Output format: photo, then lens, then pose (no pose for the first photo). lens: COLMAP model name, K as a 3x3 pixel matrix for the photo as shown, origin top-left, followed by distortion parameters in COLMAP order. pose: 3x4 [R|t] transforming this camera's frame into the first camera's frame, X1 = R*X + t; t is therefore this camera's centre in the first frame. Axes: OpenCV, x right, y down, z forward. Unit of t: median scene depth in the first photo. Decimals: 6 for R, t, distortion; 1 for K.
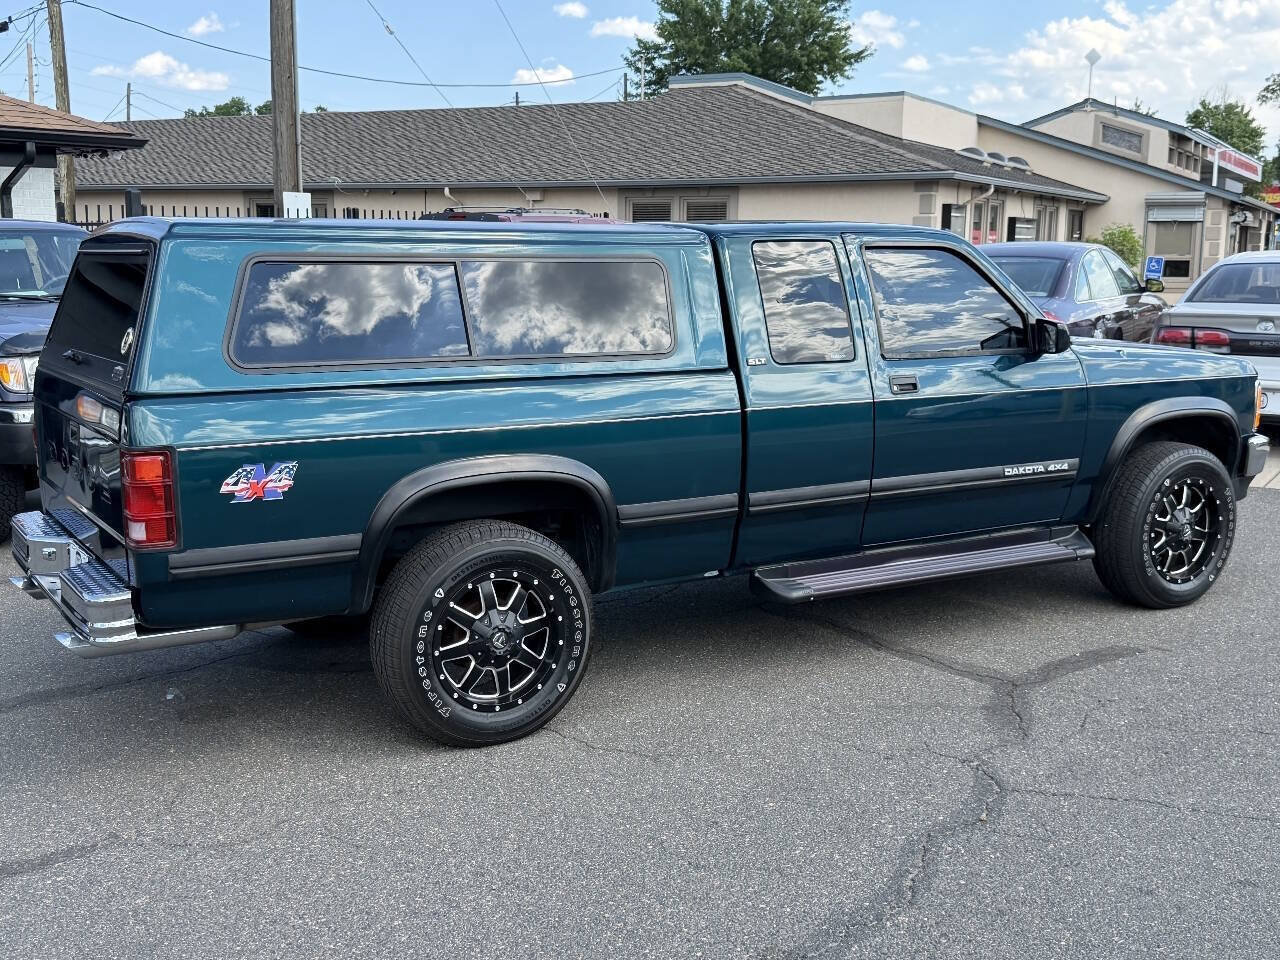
lens RADIAL K [[1410.3, 0, 636.3], [0, 1410.3, 481.7], [0, 0, 1]] dist [0.197983, -0.452485]
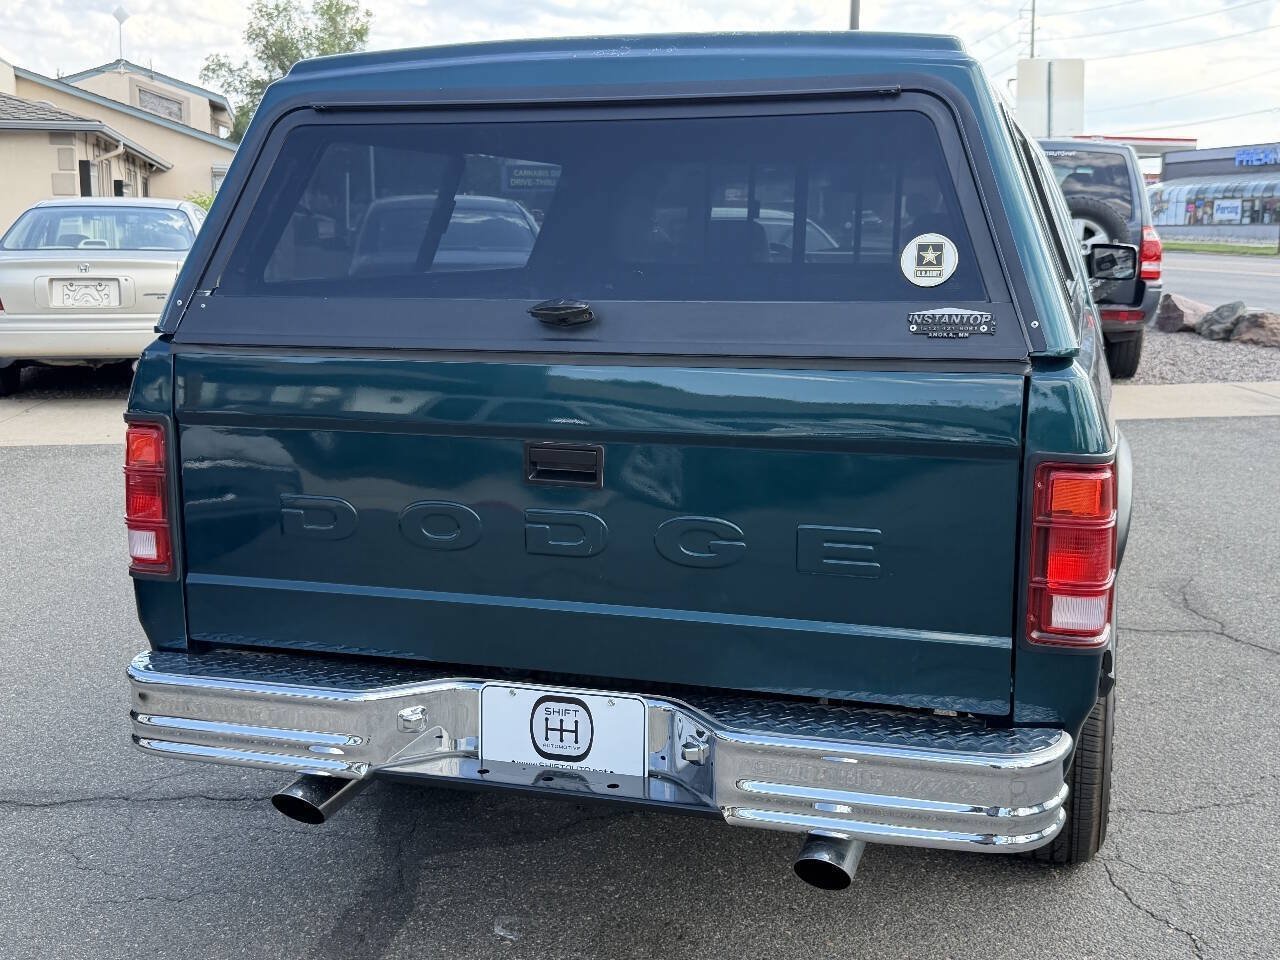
lens RADIAL K [[1405.7, 0, 641.9], [0, 1405.7, 479.2], [0, 0, 1]] dist [0.195887, -0.389512]
pose [[0.740644, -0.116839, 0.661661, -0.635699], [0.108468, 0.992639, 0.053869, -0.050311], [-0.663085, 0.031872, 0.747865, 0.549866]]
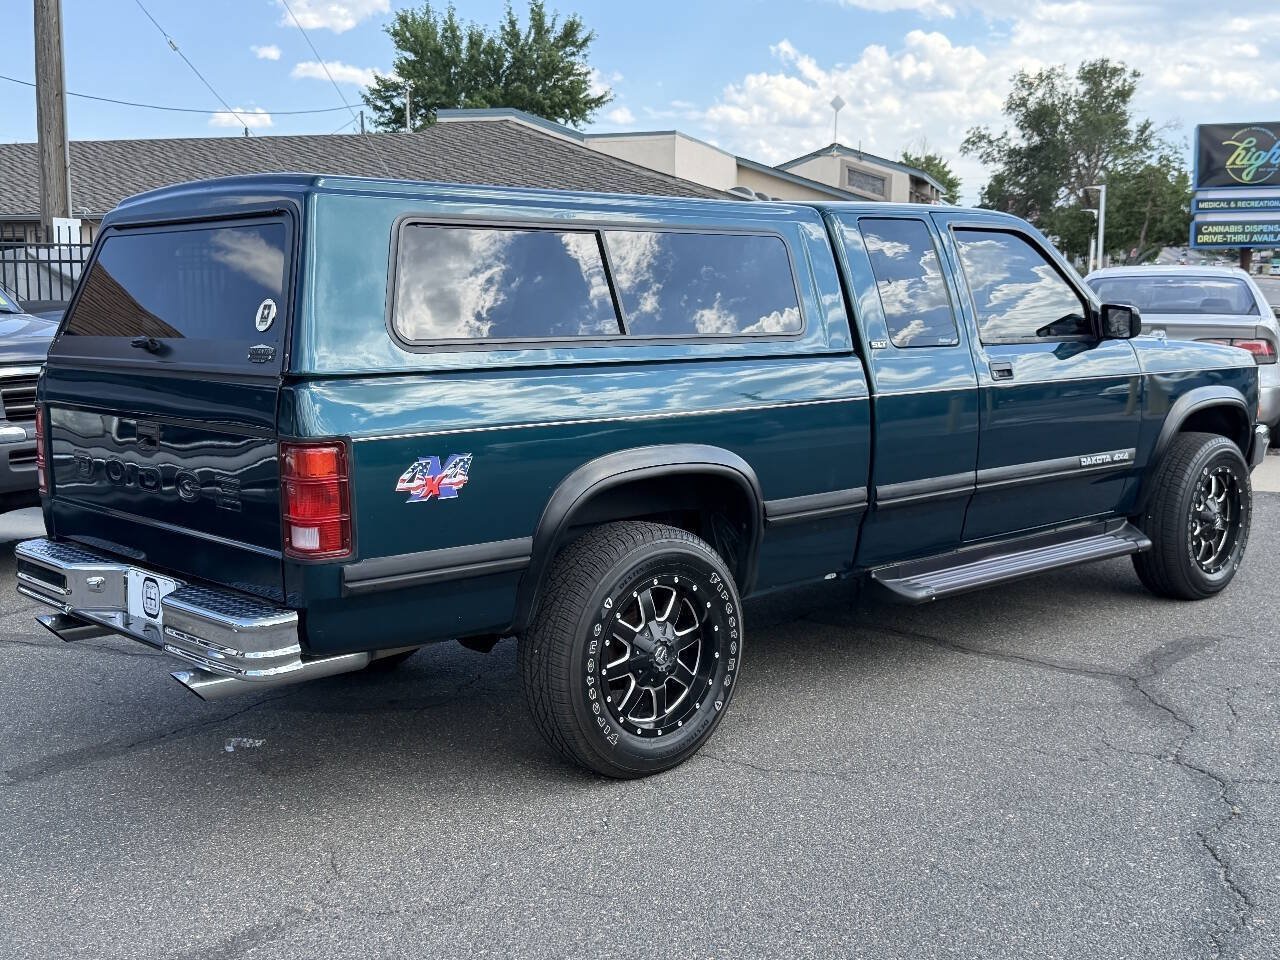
lens RADIAL K [[1411.4, 0, 639.4], [0, 1411.4, 486.6], [0, 0, 1]] dist [0.196564, -0.455318]
pose [[0.980485, -0.031964, 0.193977, -0.246515], [0.037457, 0.998993, -0.024714, 0.024777], [-0.192992, 0.031498, 0.980695, 0.115173]]
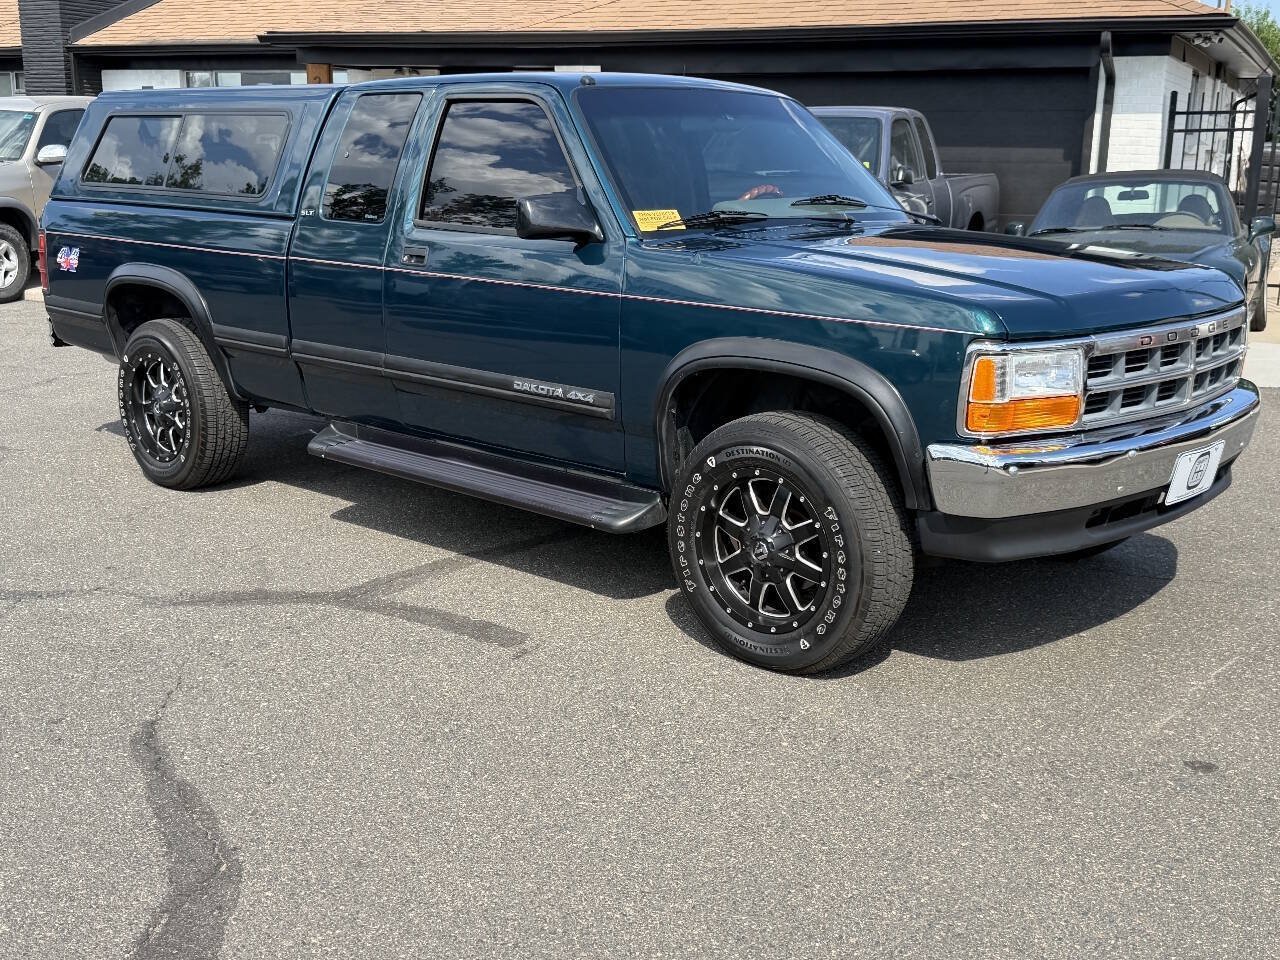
lens RADIAL K [[1413.6, 0, 637.8], [0, 1413.6, 480.0], [0, 0, 1]] dist [0.186571, -0.431612]
pose [[0.273188, 0.219209, -0.936651, 1.142742], [-0.166802, 0.969735, 0.178301, -0.119485], [0.947389, 0.107526, 0.301484, 0.910397]]
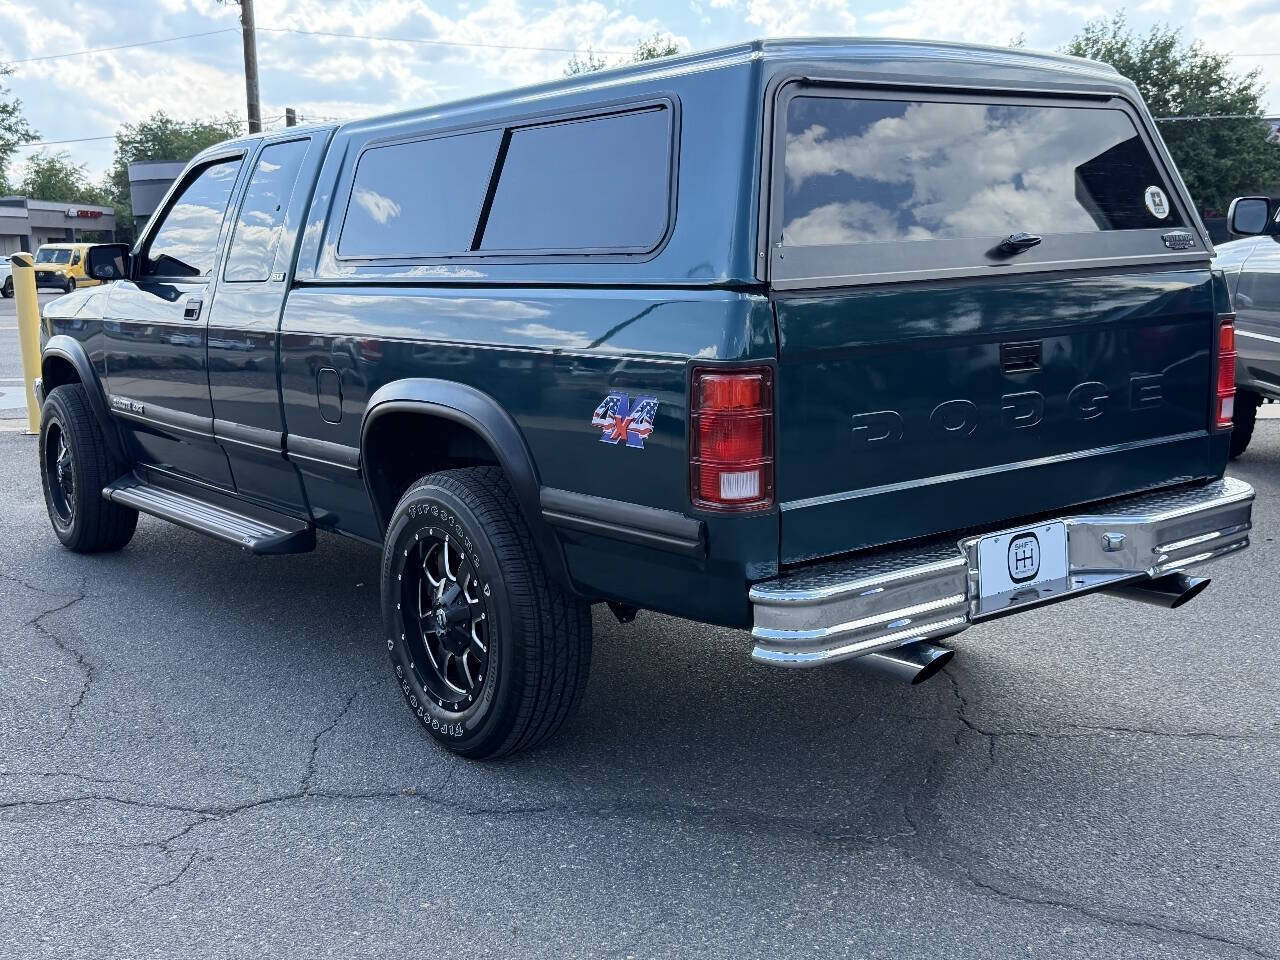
lens RADIAL K [[1411.6, 0, 640.0], [0, 1411.6, 475.7], [0, 0, 1]] dist [0.196273, -0.439469]
pose [[-0.102552, -0.155531, 0.982493, -0.945810], [0.188368, 0.966793, 0.172708, -0.120537], [-0.976729, 0.202782, -0.069850, 1.110324]]
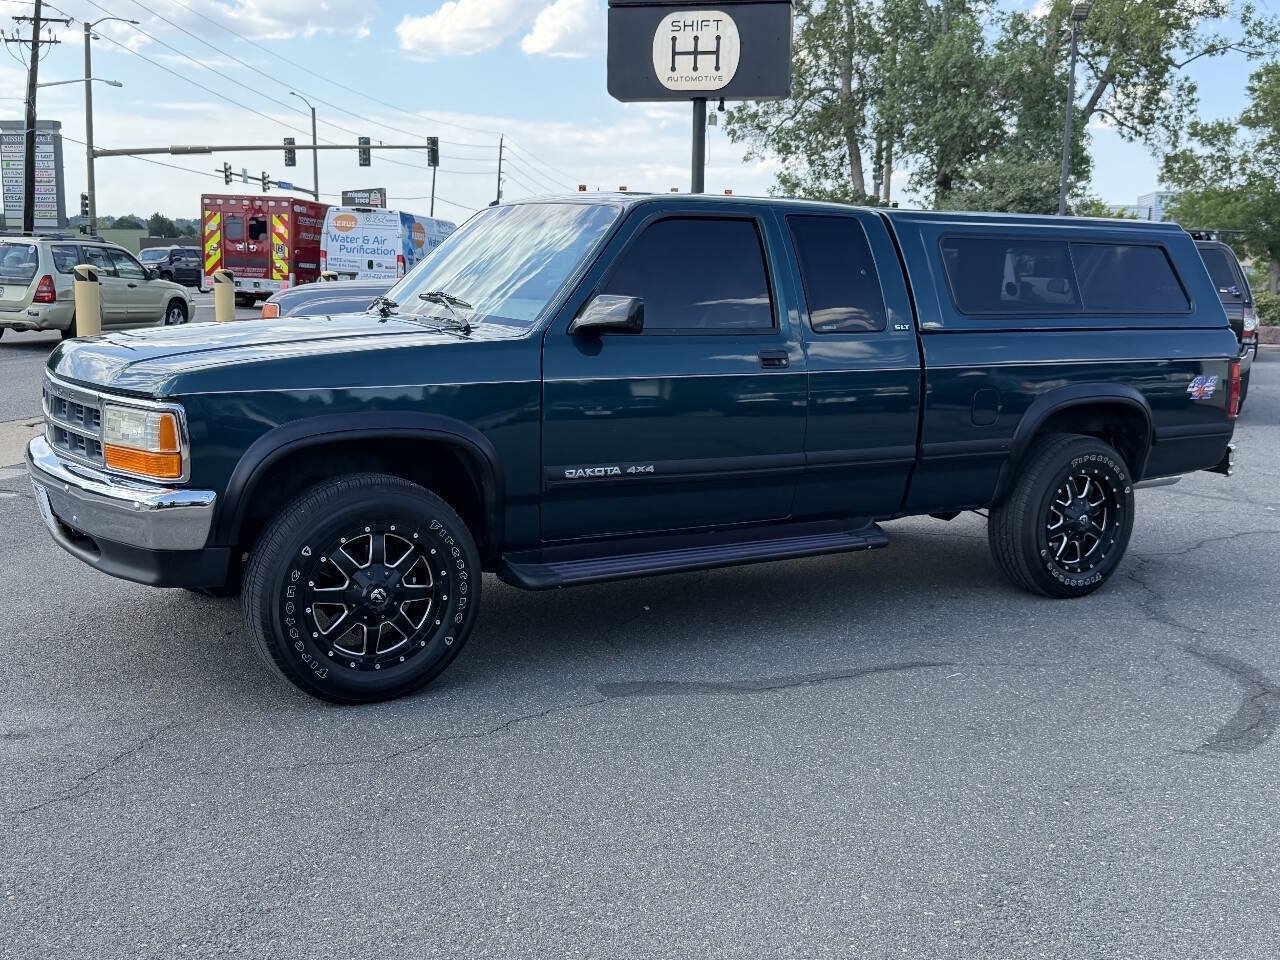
lens RADIAL K [[1342.4, 0, 633.5], [0, 1342.4, 478.9], [0, 0, 1]] dist [0.183025, -0.388684]
pose [[-0.999325, -0.026295, -0.025648, 0.147685], [-0.033104, 0.947295, 0.318648, -0.342426], [0.015917, 0.319282, -0.947526, 2.253273]]
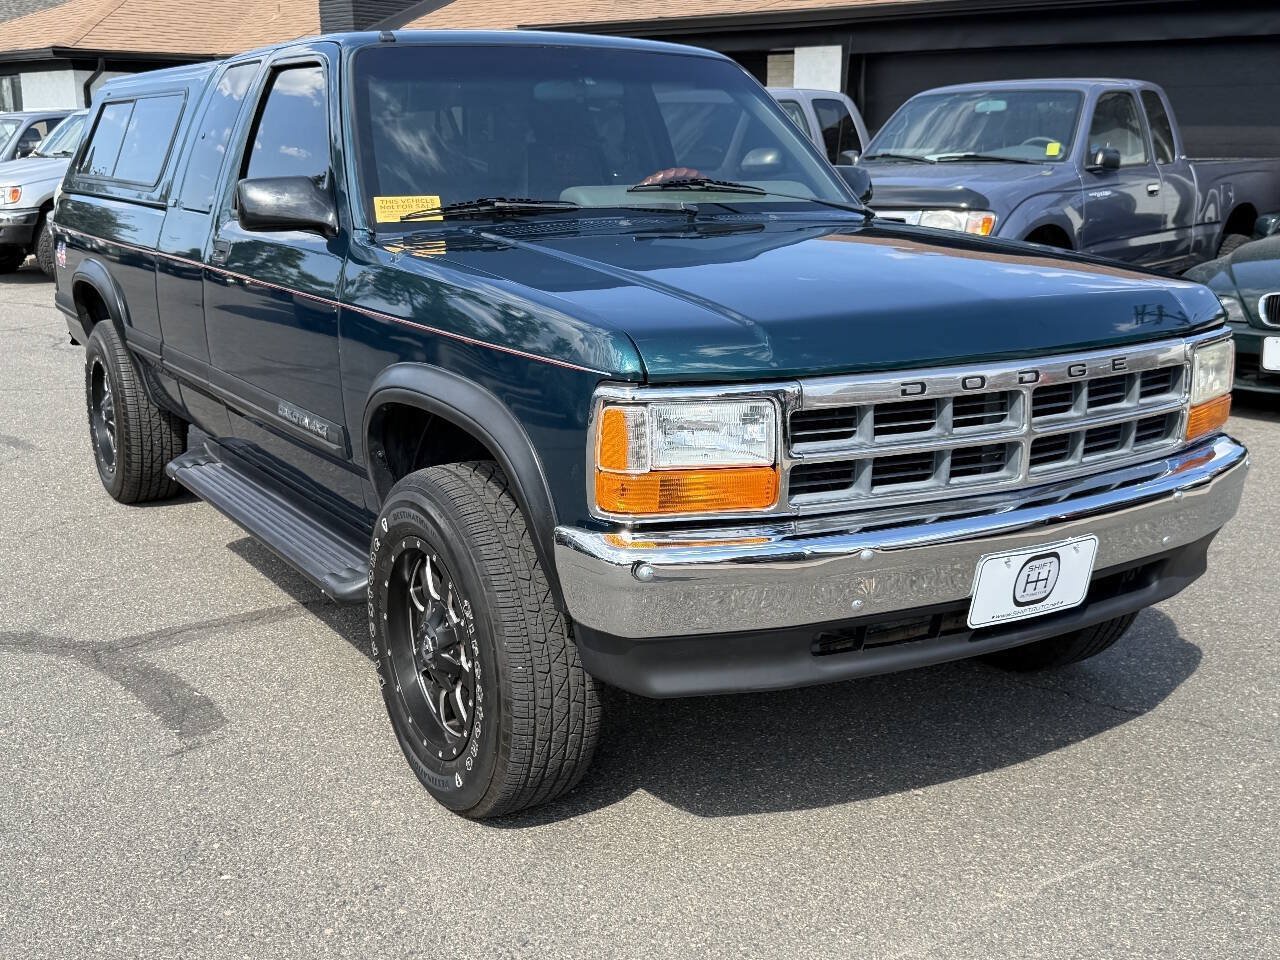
lens RADIAL K [[1413.6, 0, 637.8], [0, 1413.6, 480.0], [0, 0, 1]] dist [0.186571, -0.431612]
pose [[0.001840, 0.228236, -0.973604, 1.001122], [-0.160158, 0.961105, 0.225003, -0.165464], [0.987090, 0.155517, 0.038322, 1.255188]]
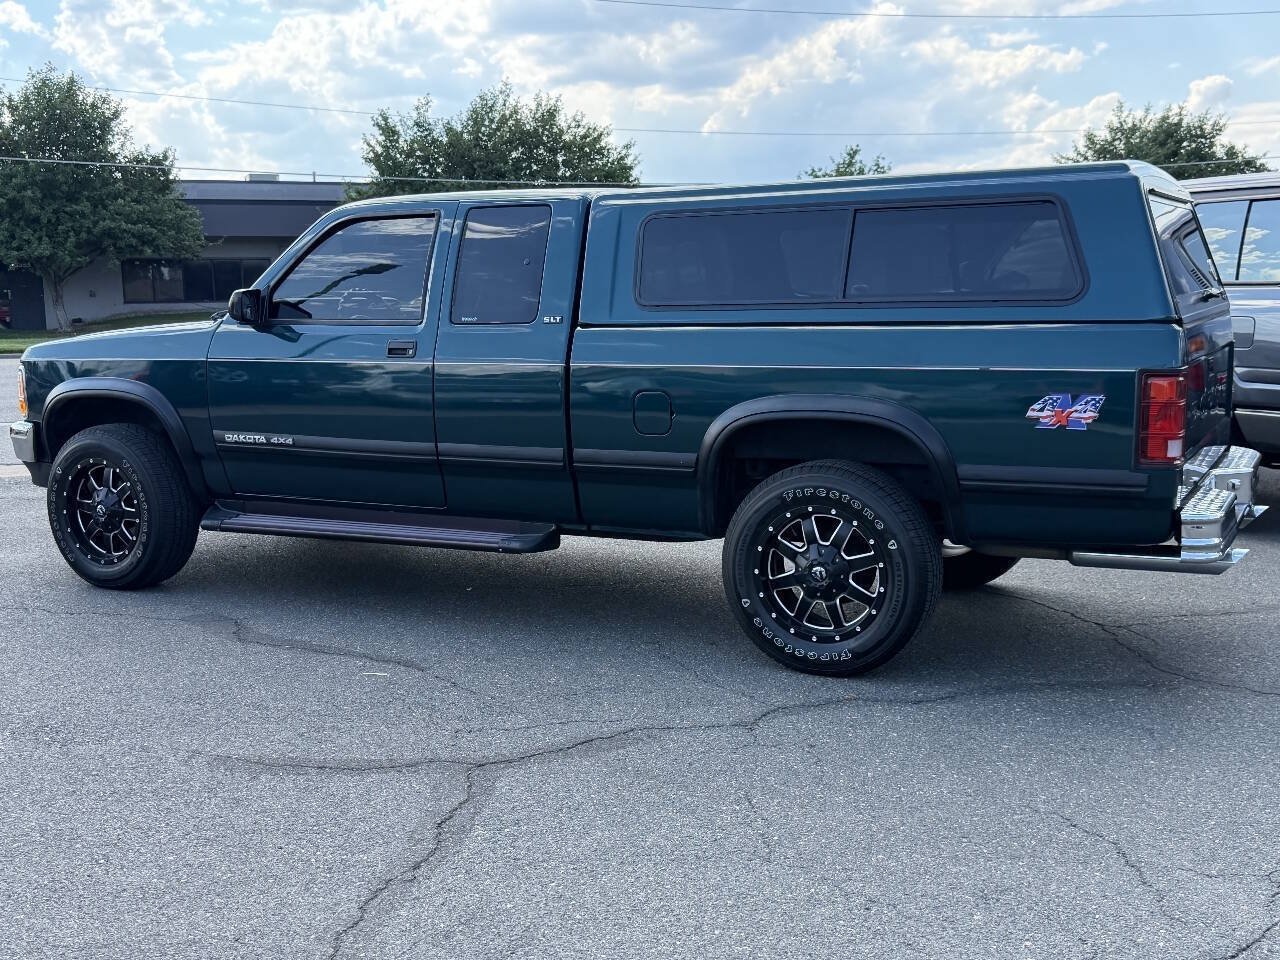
lens RADIAL K [[1410.3, 0, 636.3], [0, 1410.3, 481.7], [0, 0, 1]] dist [0.197983, -0.452485]
pose [[-0.526049, -0.113326, 0.842870, -0.971459], [0.154243, 0.961932, 0.225600, -0.235006], [-0.836350, 0.248684, -0.488544, 1.703962]]
